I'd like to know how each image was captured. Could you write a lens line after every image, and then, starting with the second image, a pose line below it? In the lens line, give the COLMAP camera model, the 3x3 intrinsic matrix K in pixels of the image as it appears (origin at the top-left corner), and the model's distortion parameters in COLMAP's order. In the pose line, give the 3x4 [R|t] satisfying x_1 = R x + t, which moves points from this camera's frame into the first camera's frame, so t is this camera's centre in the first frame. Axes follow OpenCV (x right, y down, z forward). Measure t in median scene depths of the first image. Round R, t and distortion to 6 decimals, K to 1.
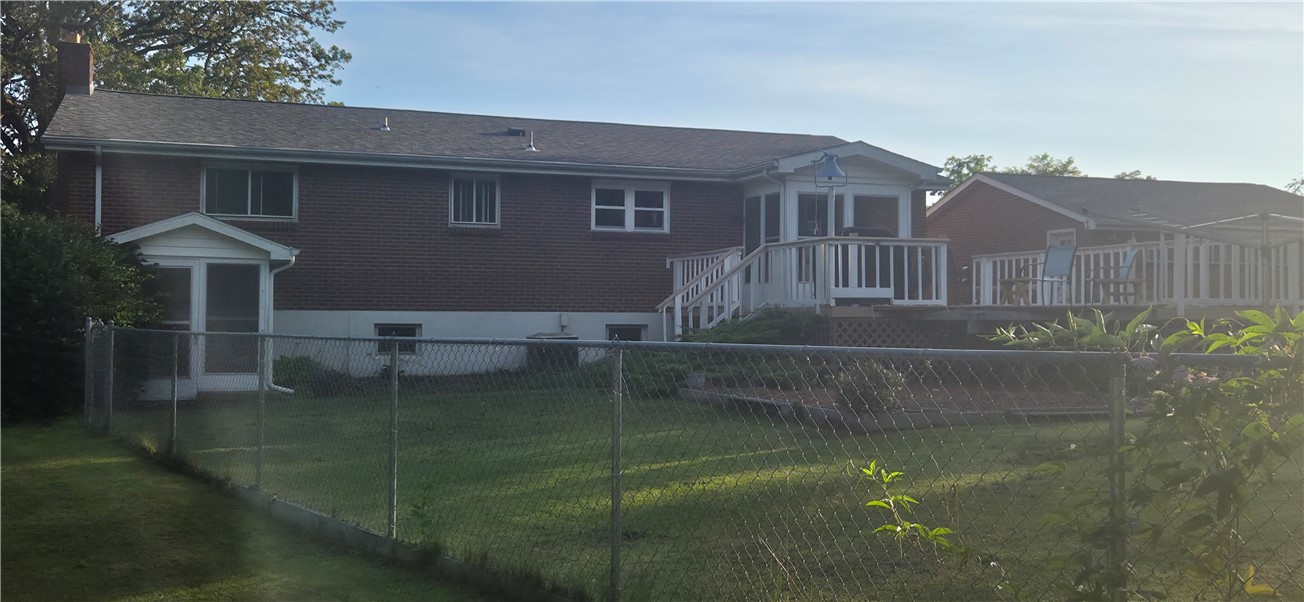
lens RADIAL K [[1320.6, 0, 652.0], [0, 1320.6, 301.0], [0, 0, 1]] dist [0.075692, -0.011107]
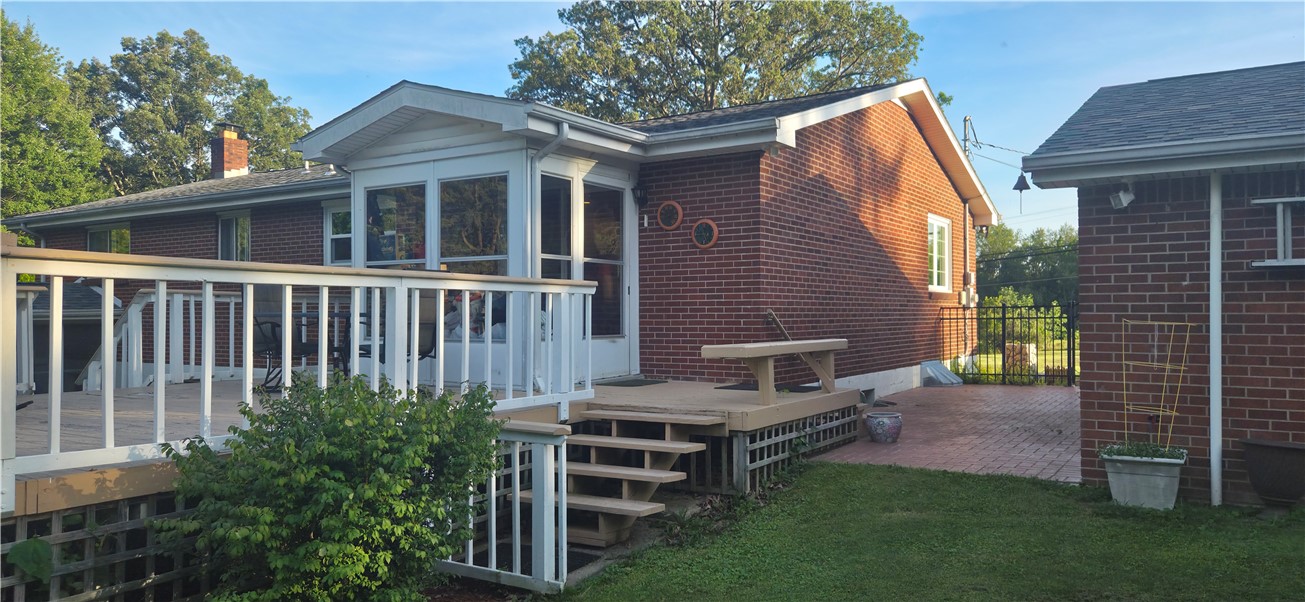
lens RADIAL K [[876.2, 0, 652.5], [0, 876.2, 301.0], [0, 0, 1]] dist [0.066390, -0.044320]
pose [[0.611532, -0.020341, -0.790958, 0.534947], [0.016628, 0.999779, -0.012855, -0.024577], [0.791045, -0.005291, 0.611735, 0.902005]]
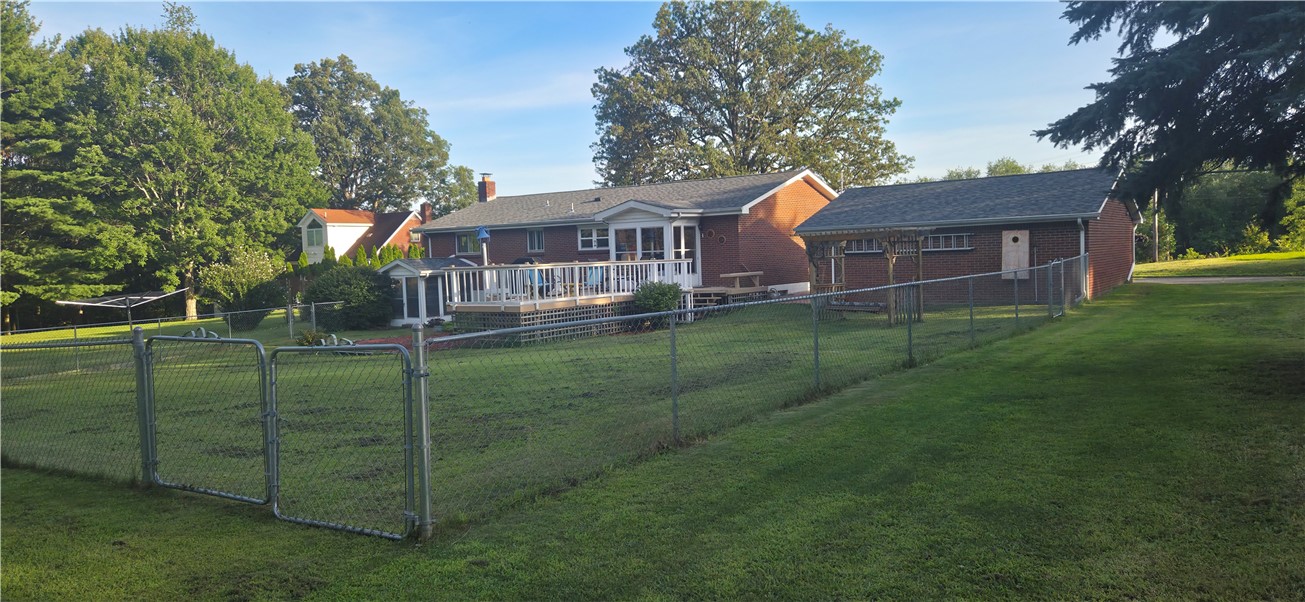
lens RADIAL K [[876.2, 0, 652.5], [0, 876.2, 301.0], [0, 0, 1]] dist [0.066390, -0.044320]
pose [[0.578550, 0.016448, -0.815481, 1.248213], [0.046899, 0.997472, 0.053392, -0.045563], [0.814298, -0.069135, 0.576316, 0.316979]]
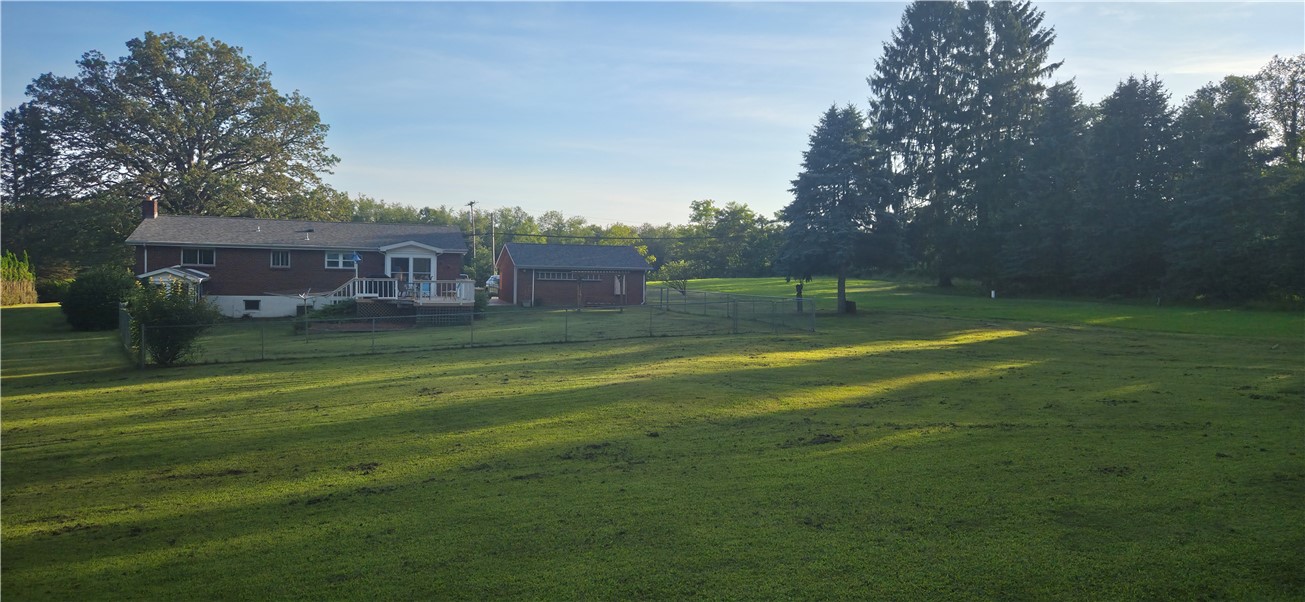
lens RADIAL K [[876.2, 0, 652.5], [0, 876.2, 301.0], [0, 0, 1]] dist [0.066390, -0.044320]
pose [[0.999699, 0.013612, -0.020414, 0.773373], [-0.012686, 0.998915, 0.044808, -0.083887], [0.021002, -0.044535, 0.998787, -1.004957]]
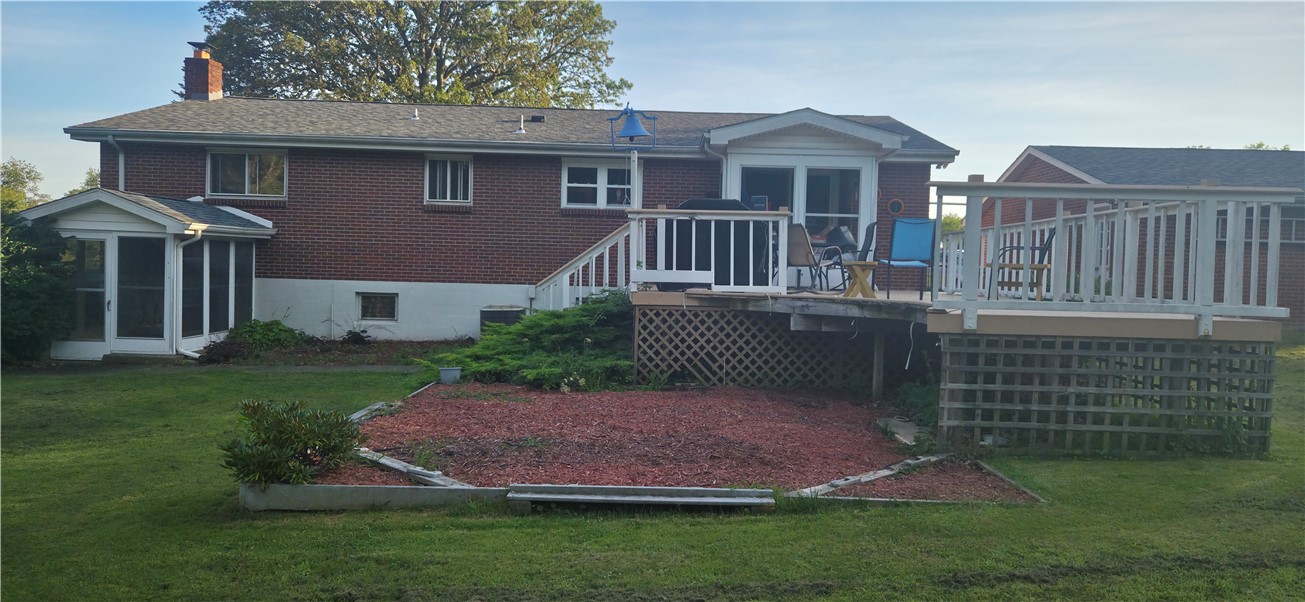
lens RADIAL K [[876.2, 0, 652.5], [0, 876.2, 301.0], [0, 0, 1]] dist [0.066390, -0.044320]
pose [[0.939697, 0.029807, -0.340706, 0.283621], [-0.014753, 0.998800, 0.046692, -0.013788], [0.341689, -0.038849, 0.939010, 0.397724]]
